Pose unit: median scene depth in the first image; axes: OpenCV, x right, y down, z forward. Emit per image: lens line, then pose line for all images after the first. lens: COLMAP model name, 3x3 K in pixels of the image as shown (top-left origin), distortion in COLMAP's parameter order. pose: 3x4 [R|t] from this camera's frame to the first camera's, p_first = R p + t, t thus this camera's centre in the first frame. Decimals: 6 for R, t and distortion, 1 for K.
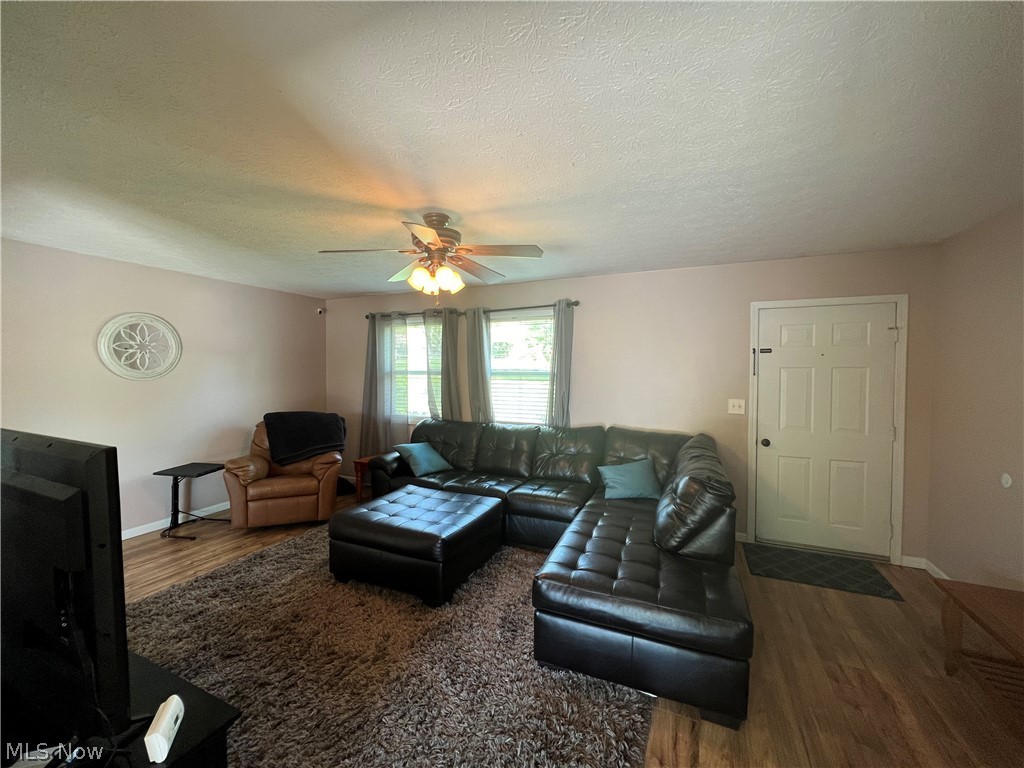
lens RADIAL K [[411.2, 0, 510.6], [0, 411.2, 381.8], [0, 0, 1]] dist [-0.003135, 0.000856]
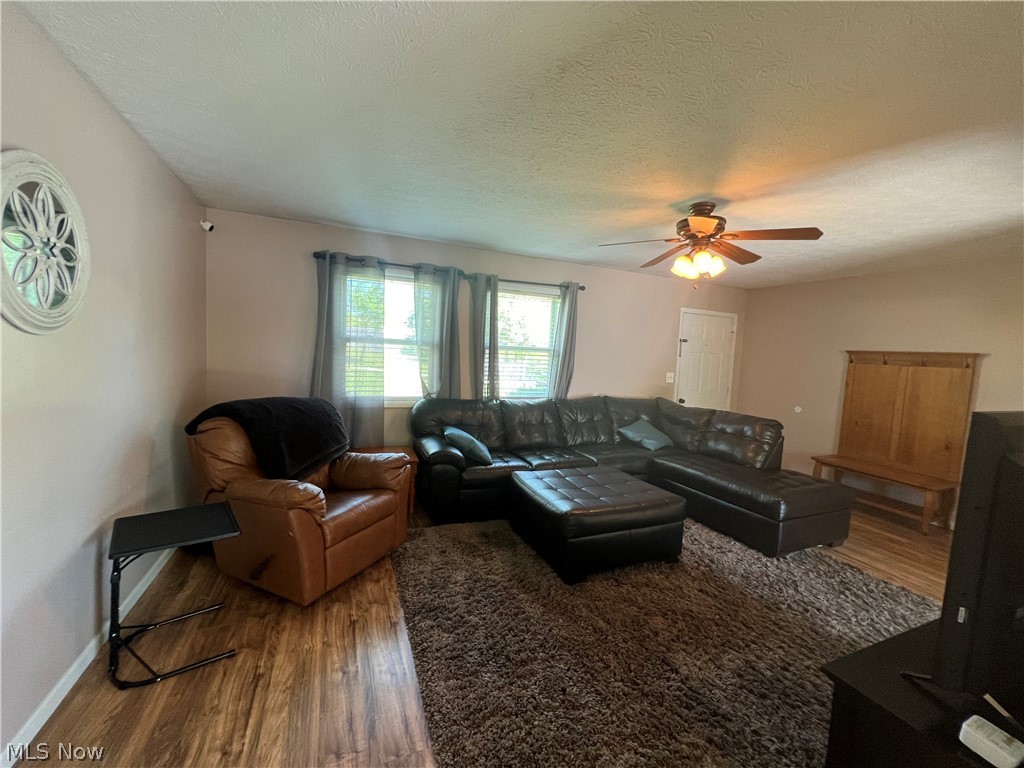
lens RADIAL K [[411.2, 0, 508.1], [0, 411.2, 381.3], [0, 0, 1]] dist [-0.003135, 0.000856]
pose [[0.678390, -0.022295, 0.734363, -0.752566], [-0.024310, 0.998311, 0.052765, 0.008320], [-0.734299, -0.053647, 0.676703, 0.351257]]
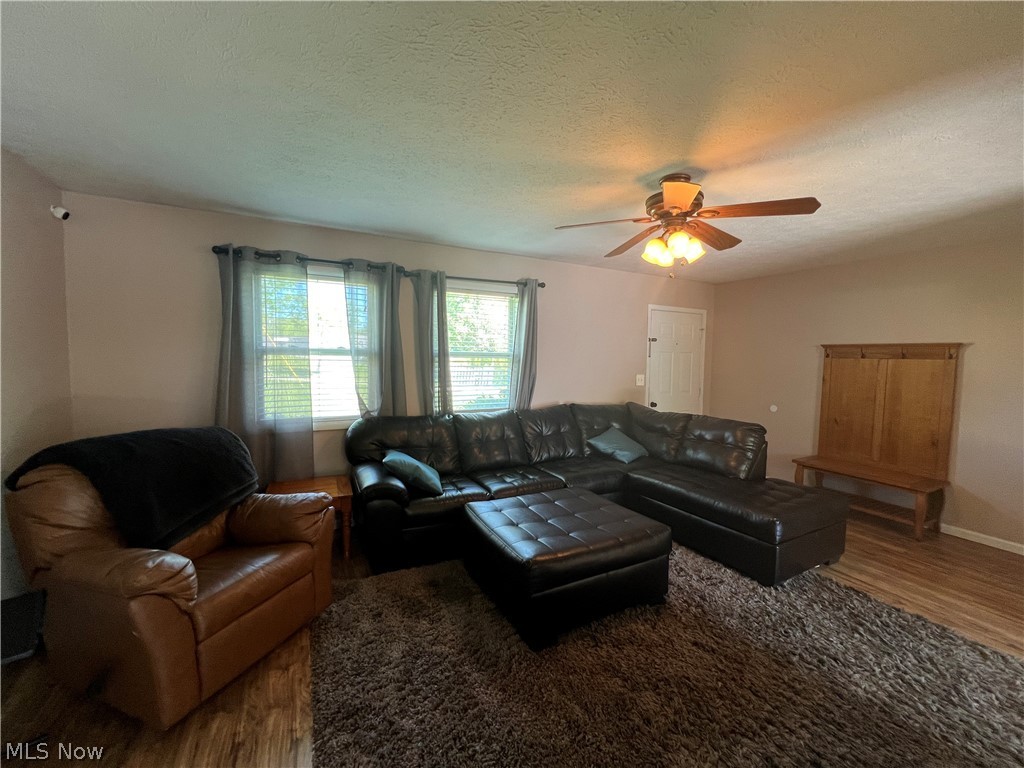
lens RADIAL K [[411.2, 0, 507.5], [0, 411.2, 381.9], [0, 0, 1]] dist [-0.003135, 0.000856]
pose [[0.620875, -0.041818, 0.782793, -0.644312], [0.012513, 0.998978, 0.043443, 0.001698], [-0.783810, -0.017178, 0.620764, 0.407812]]
